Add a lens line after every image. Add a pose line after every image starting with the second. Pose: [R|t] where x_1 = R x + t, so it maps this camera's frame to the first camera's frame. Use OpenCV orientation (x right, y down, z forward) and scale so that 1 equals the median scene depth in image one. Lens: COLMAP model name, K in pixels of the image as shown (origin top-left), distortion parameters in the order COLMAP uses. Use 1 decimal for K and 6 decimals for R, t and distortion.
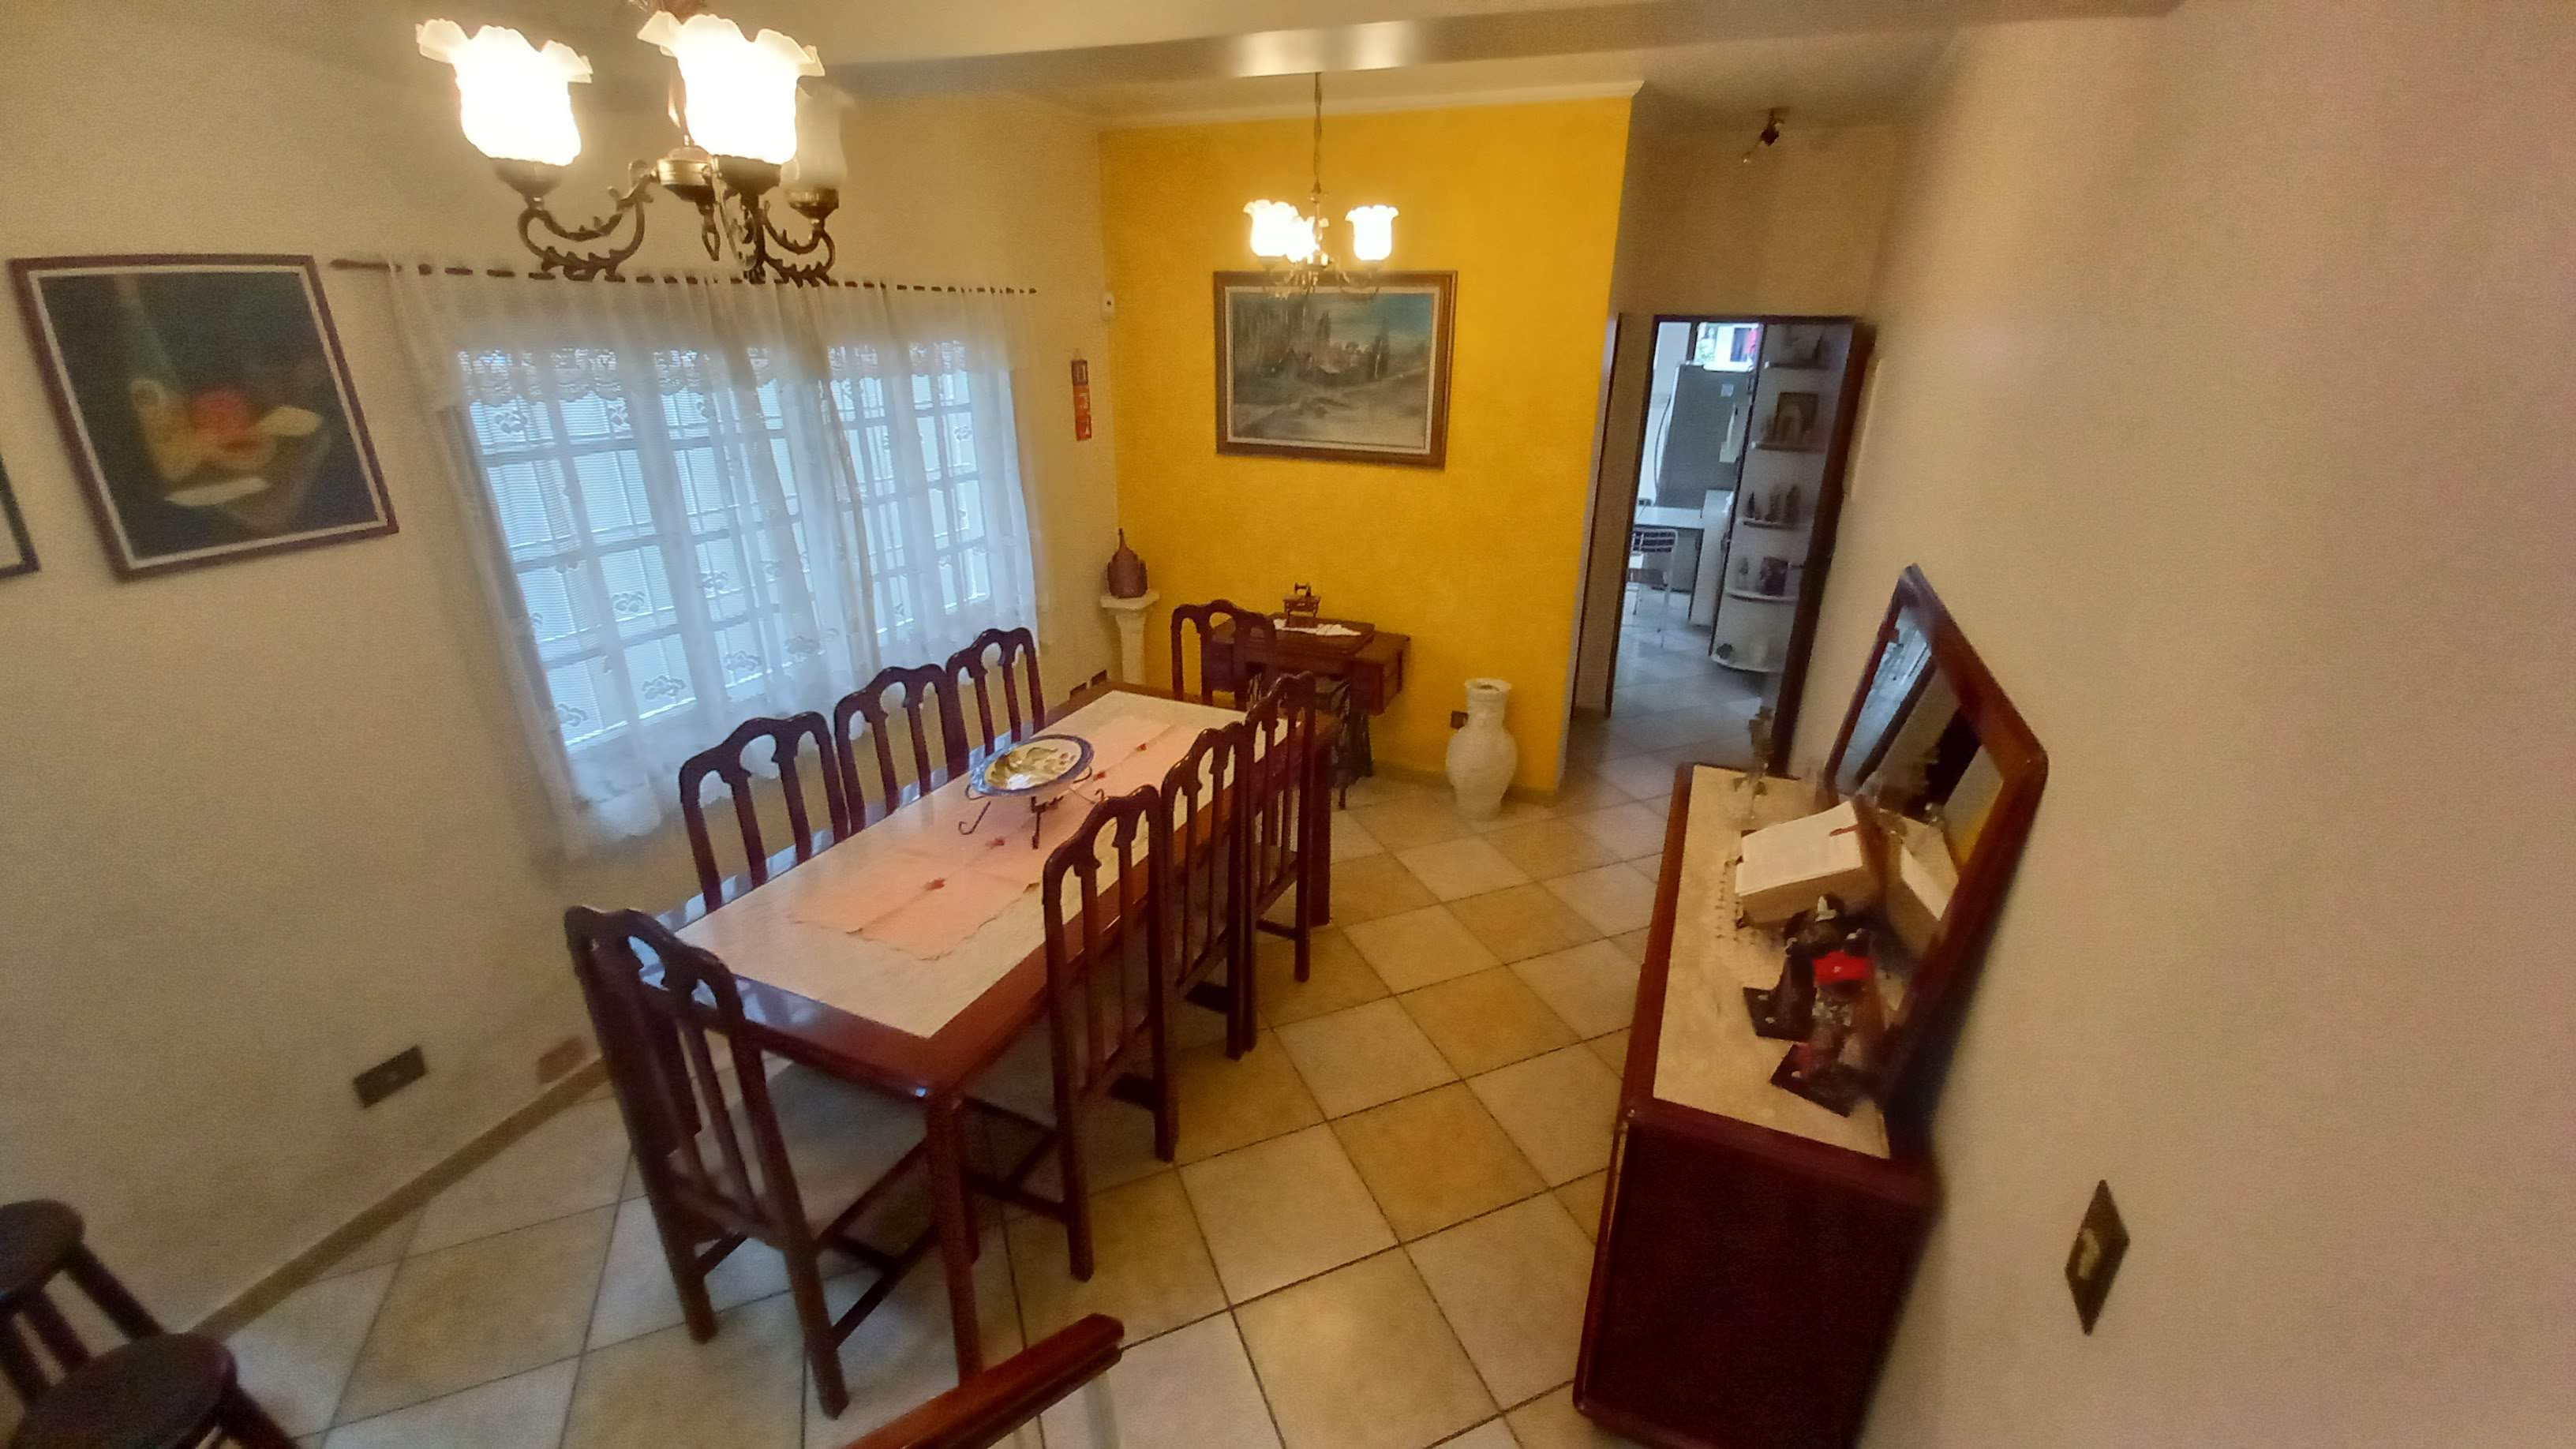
lens RADIAL K [[1018.6, 0, 1288.0], [0, 1018.6, 724.5], [0, 0, 1]] dist [-0.000379, -0.000121]
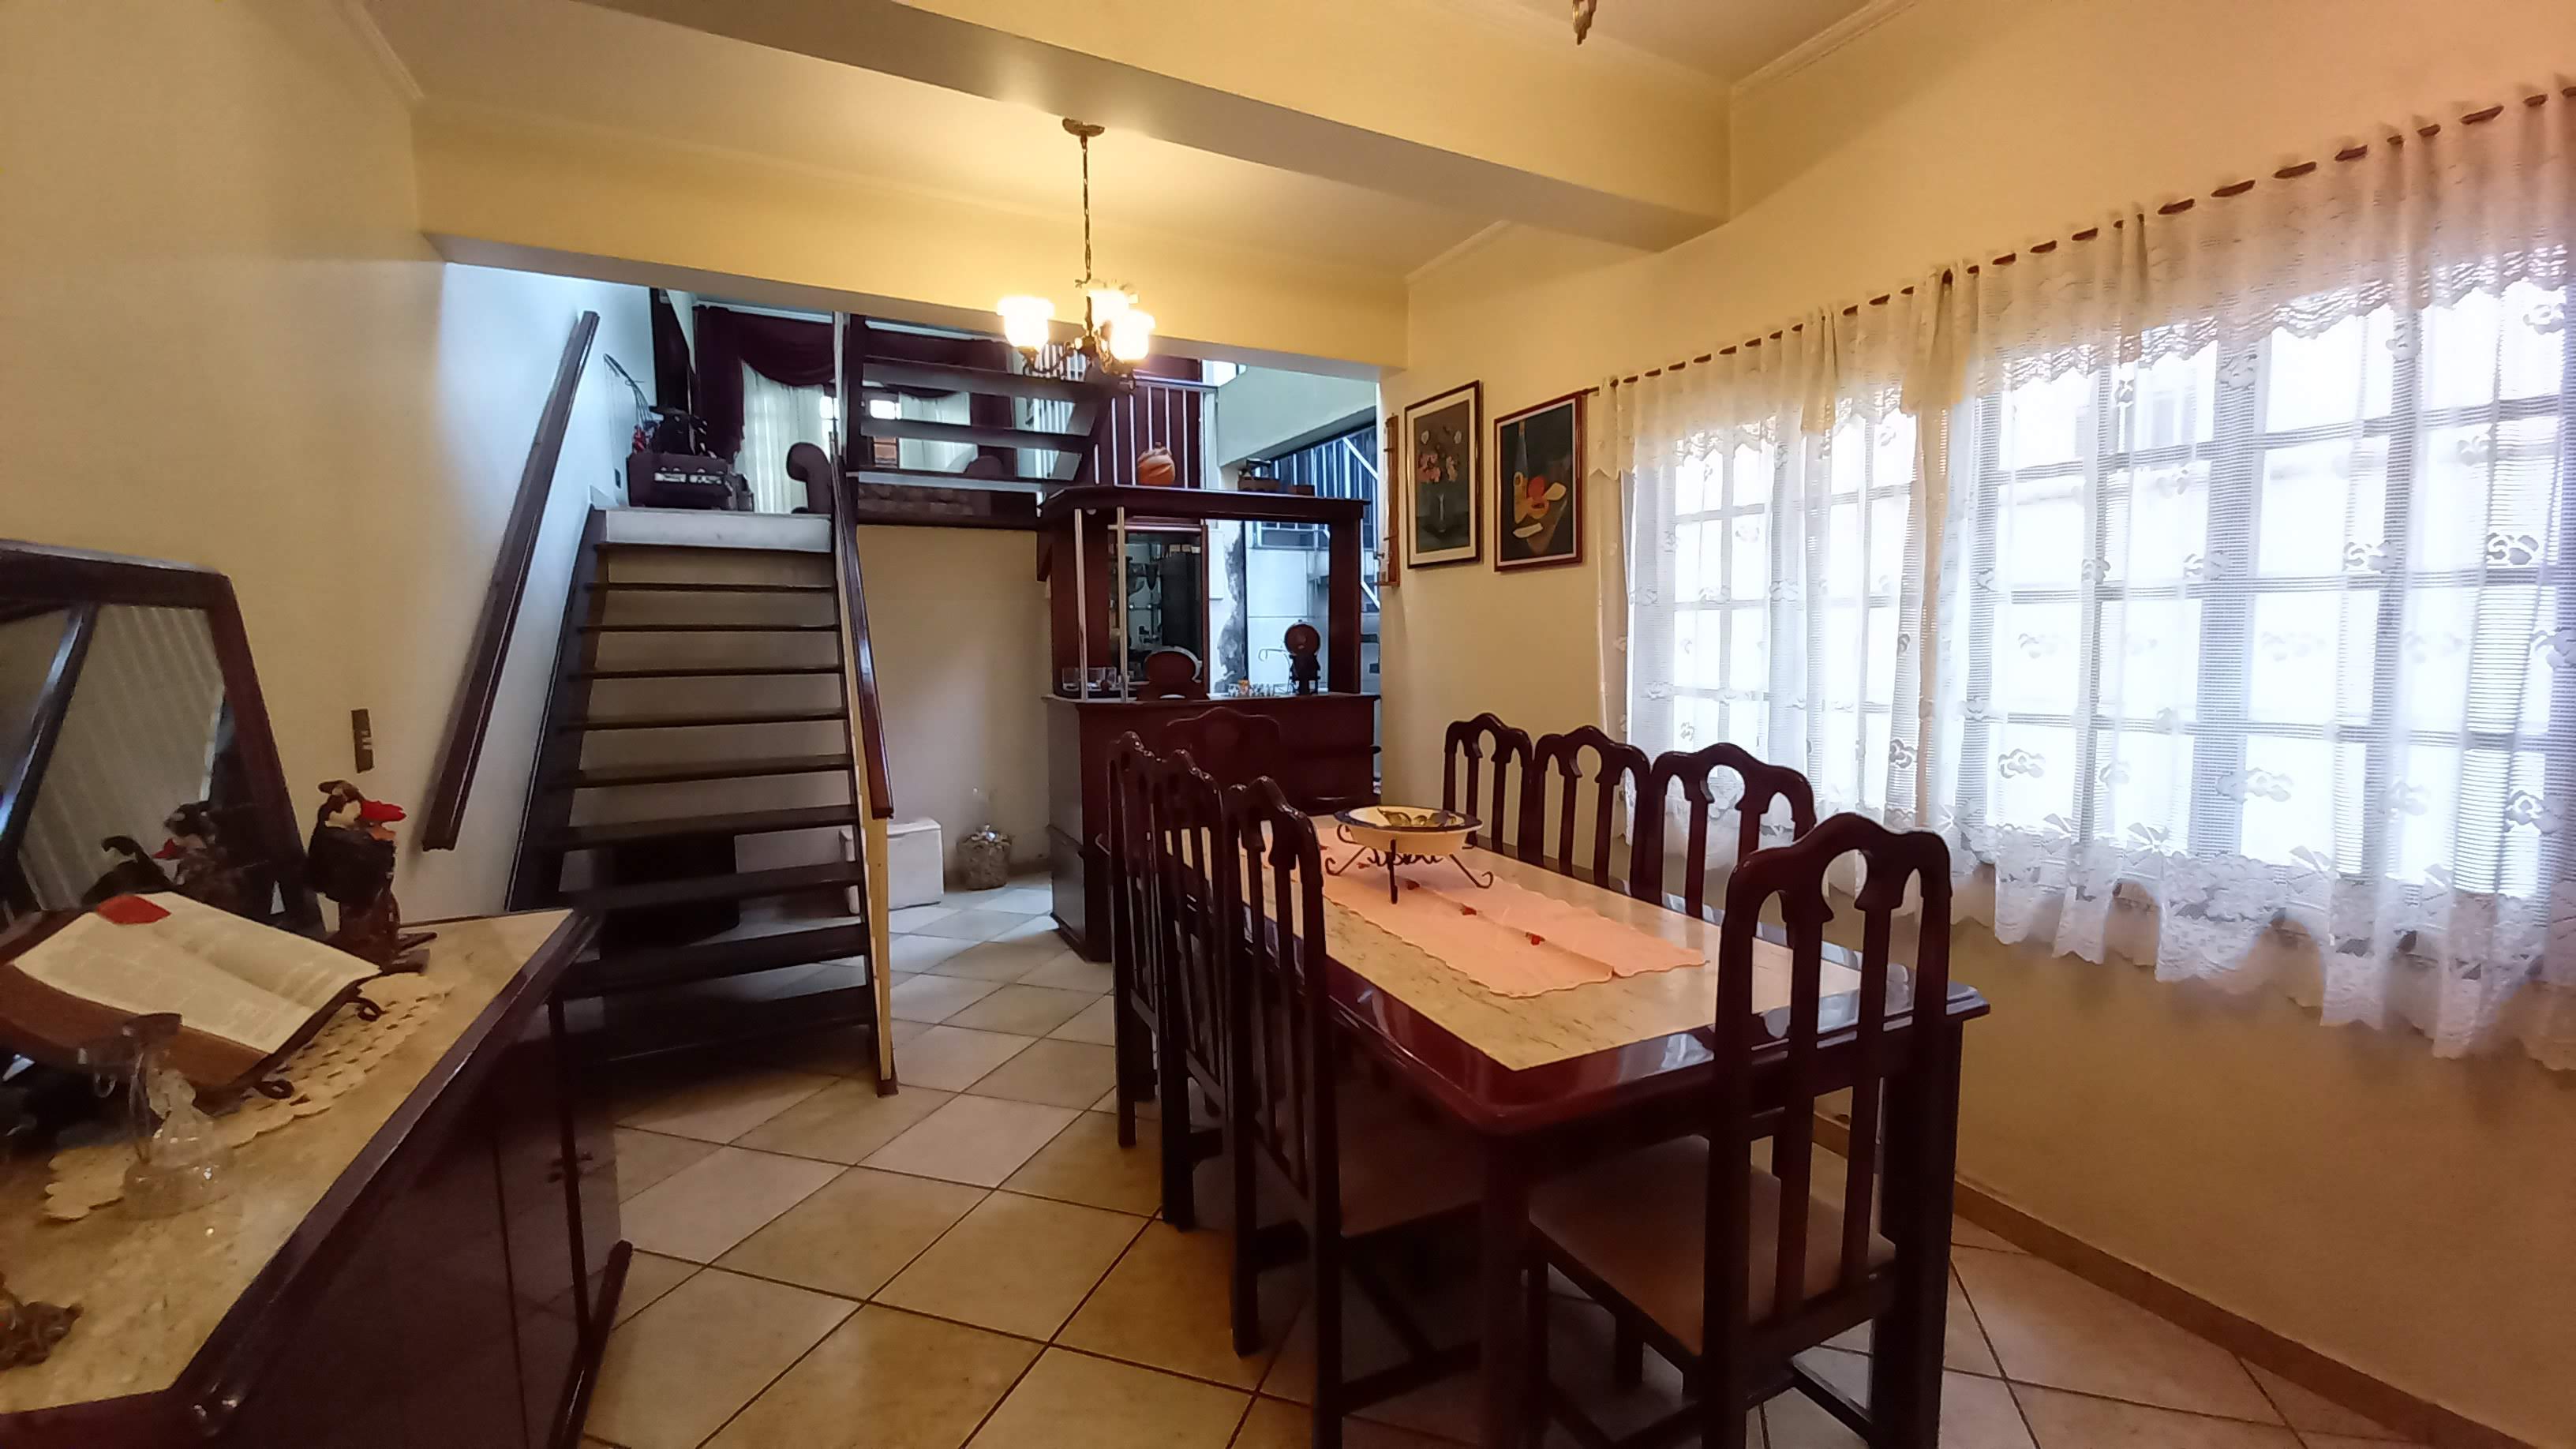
lens RADIAL K [[1018.6, 0, 1288.0], [0, 1018.6, 724.5], [0, 0, 1]] dist [-0.000379, -0.000121]
pose [[-0.657387, 0.059642, -0.751189, 0.487343], [-0.283676, 0.903943, 0.320024, -0.296522], [0.698119, 0.423474, -0.577322, 1.491393]]
